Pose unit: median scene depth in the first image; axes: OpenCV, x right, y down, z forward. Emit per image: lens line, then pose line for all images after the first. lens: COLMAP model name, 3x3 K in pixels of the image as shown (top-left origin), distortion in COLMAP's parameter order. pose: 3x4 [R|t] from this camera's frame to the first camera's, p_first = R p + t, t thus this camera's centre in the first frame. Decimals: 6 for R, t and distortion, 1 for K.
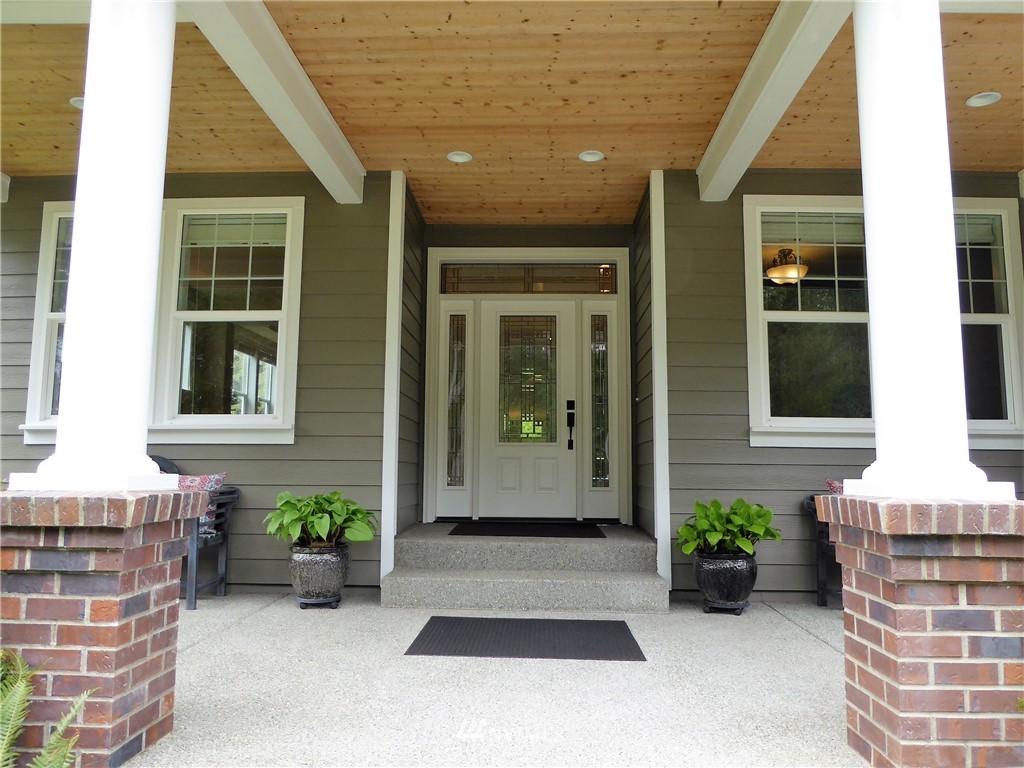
lens RADIAL K [[731.7, 0, 509.7], [0, 731.7, 385.6], [0, 0, 1]] dist [-0.030227, -0.004613]
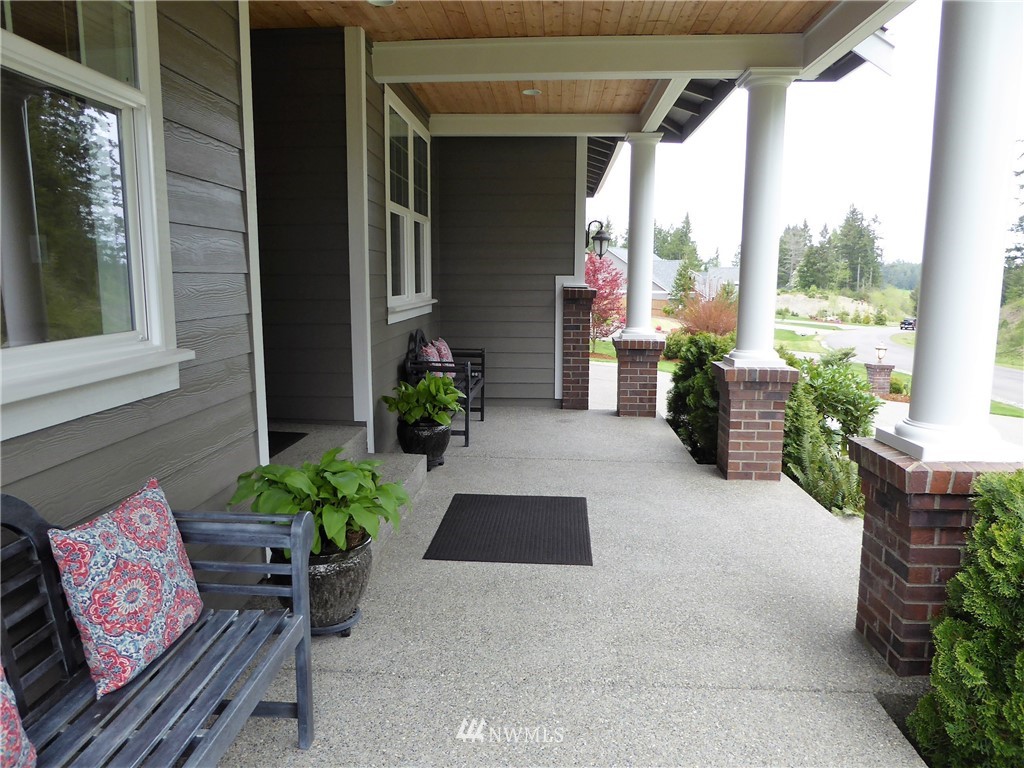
lens RADIAL K [[731.7, 0, 509.5], [0, 731.7, 383.2], [0, 0, 1]] dist [-0.030227, -0.004613]
pose [[0.015181, -0.158060, 0.987313, -1.455484], [-0.126415, 0.979200, 0.158705, -0.056424], [-0.991861, -0.127220, -0.005115, 1.456423]]
